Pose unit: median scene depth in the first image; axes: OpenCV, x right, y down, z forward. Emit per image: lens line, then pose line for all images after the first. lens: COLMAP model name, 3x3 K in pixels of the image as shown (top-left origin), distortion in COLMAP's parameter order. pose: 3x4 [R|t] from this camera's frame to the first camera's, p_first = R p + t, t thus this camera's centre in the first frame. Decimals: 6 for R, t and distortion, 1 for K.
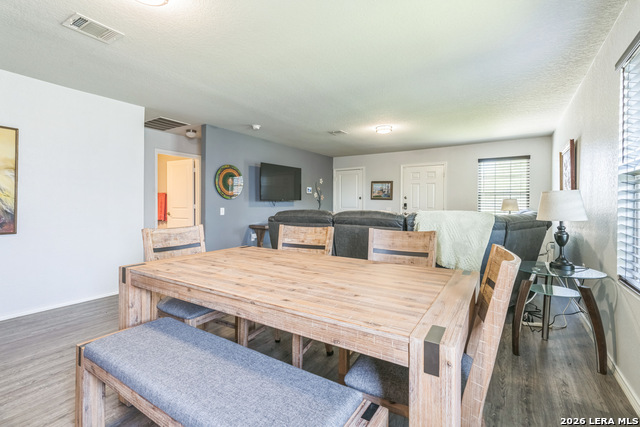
lens RADIAL K [[293.3, 0, 320.4], [0, 293.3, 202.5], [0, 0, 1]] dist [0.002194, 0.001040]
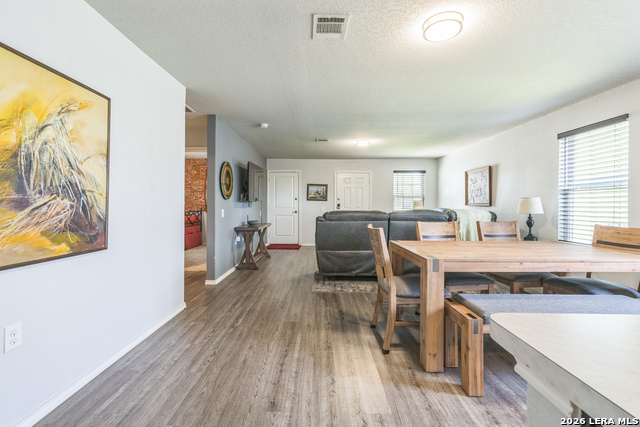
lens RADIAL K [[293.3, 0, 315.6], [0, 293.3, 203.2], [0, 0, 1]] dist [0.002194, 0.001040]
pose [[0.839123, -0.000325, 0.543942, -0.527806], [-0.000859, 0.999998, 0.001923, -0.002035], [-0.543942, -0.002081, 0.839121, 0.080221]]
